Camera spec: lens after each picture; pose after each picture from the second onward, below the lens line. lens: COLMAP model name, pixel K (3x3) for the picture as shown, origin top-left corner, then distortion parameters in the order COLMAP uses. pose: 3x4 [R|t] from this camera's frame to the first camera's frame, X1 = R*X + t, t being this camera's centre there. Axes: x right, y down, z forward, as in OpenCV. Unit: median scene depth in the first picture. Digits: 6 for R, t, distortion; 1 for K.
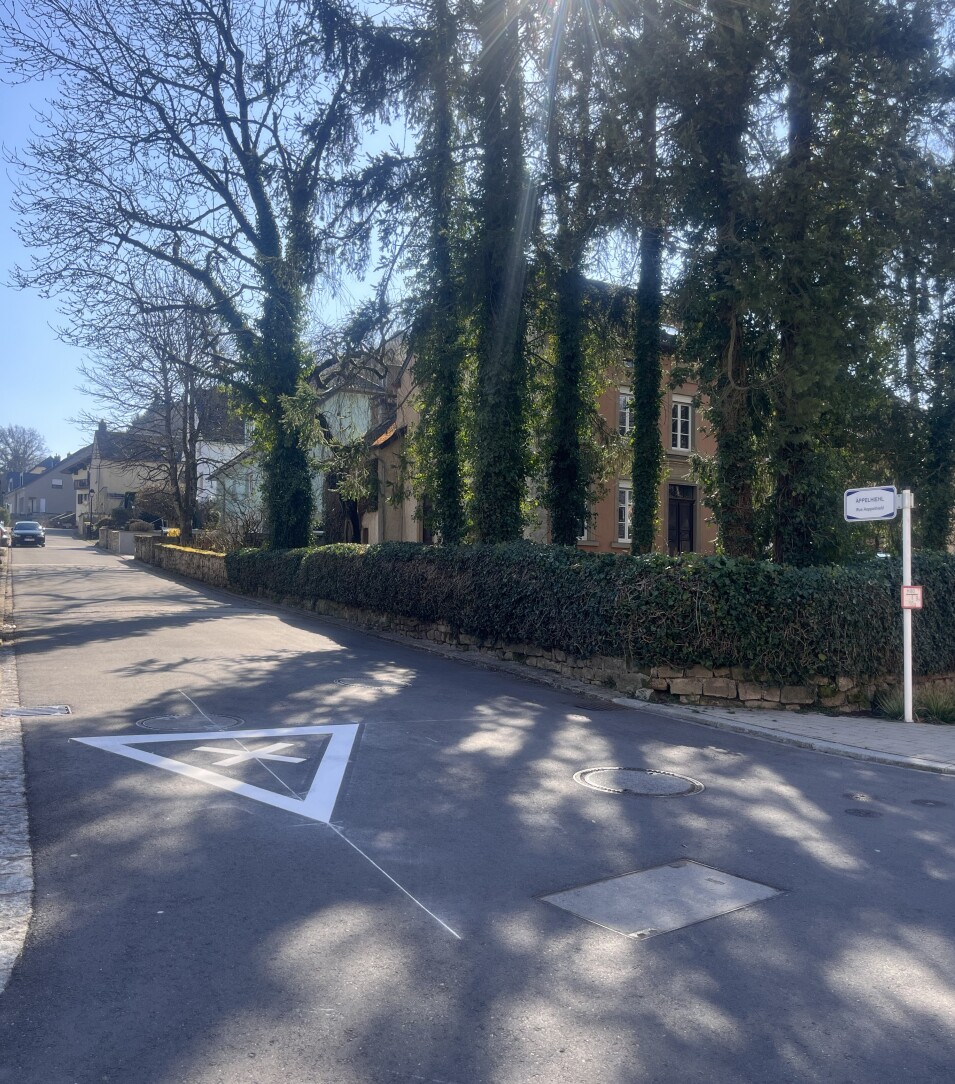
lens RADIAL K [[1676.2, 0, 477.3], [0, 1676.2, 543.6], [0, 0, 1]] dist [0.031331, 0.000000]
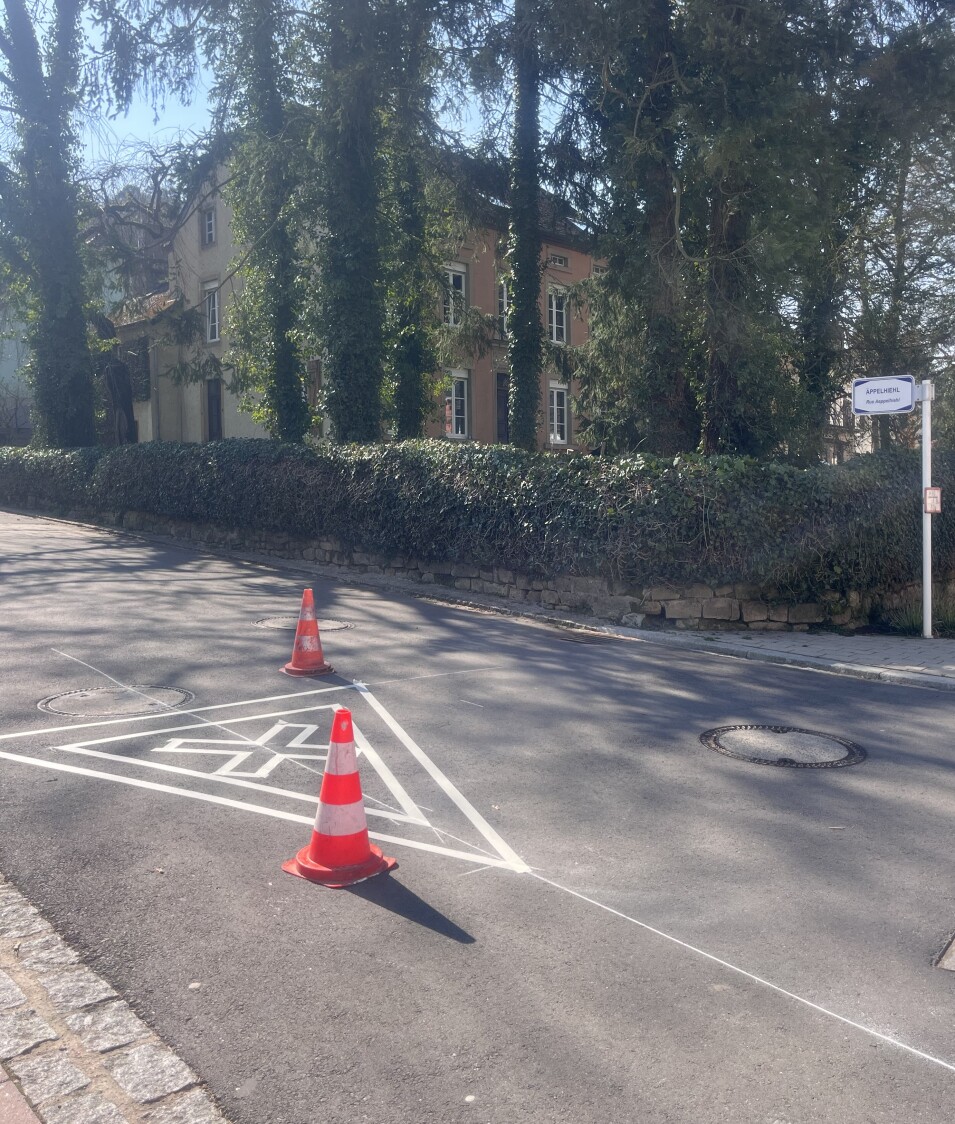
lens RADIAL K [[1463.9, 0, 477.9], [0, 1463.9, 559.4], [0, 0, 1]] dist [0.033738, 0.000000]
pose [[0.919128, -0.038998, 0.392024, -0.264126], [0.003497, 0.995857, 0.090868, -0.008462], [-0.393944, -0.082148, 0.915456, 0.358104]]
